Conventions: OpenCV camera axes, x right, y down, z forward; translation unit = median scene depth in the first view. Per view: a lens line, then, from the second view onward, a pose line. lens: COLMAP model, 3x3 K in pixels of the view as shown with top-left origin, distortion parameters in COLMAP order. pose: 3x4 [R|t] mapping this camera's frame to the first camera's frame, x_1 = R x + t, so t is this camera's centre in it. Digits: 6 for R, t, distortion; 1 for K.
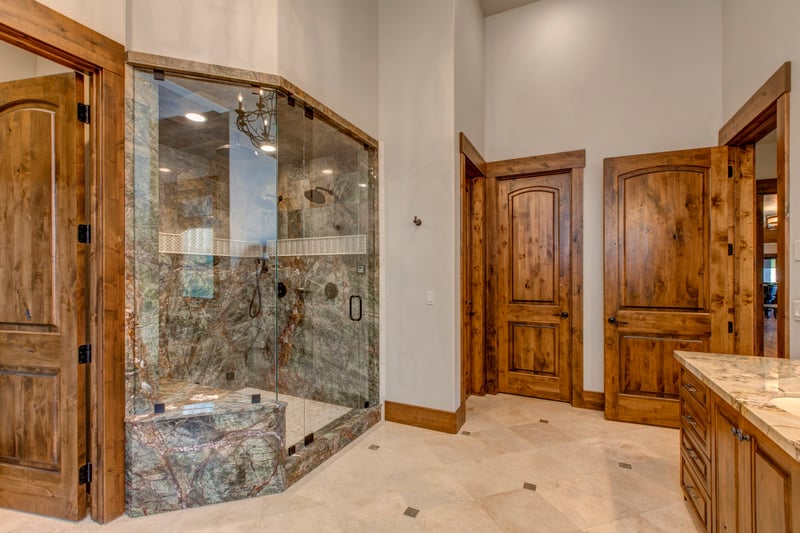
lens RADIAL K [[367.7, 0, 400.5], [0, 367.7, 272.8], [0, 0, 1]] dist [0.003890, -0.000371]
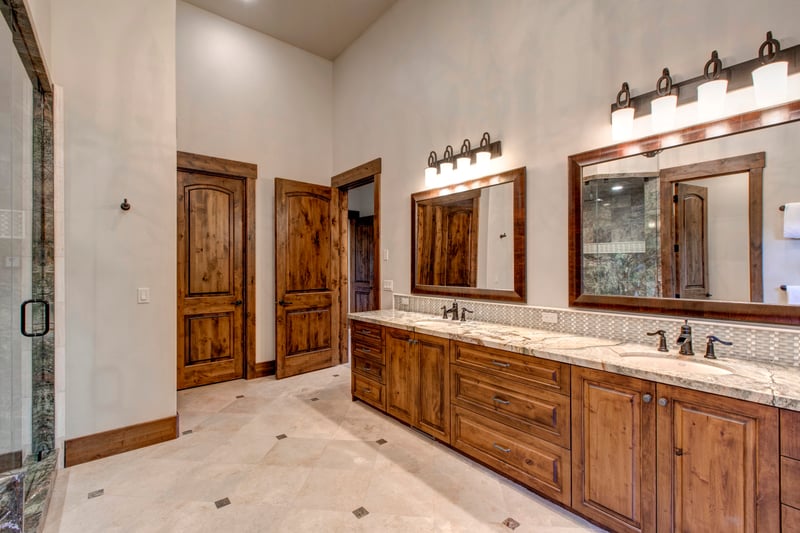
lens RADIAL K [[367.7, 0, 400.7], [0, 367.7, 263.4], [0, 0, 1]] dist [0.003890, -0.000371]
pose [[0.390886, 0.004133, 0.920430, -0.458810], [0.001043, 0.999987, -0.004933, -0.002742], [-0.920439, 0.002888, 0.390877, 0.095297]]
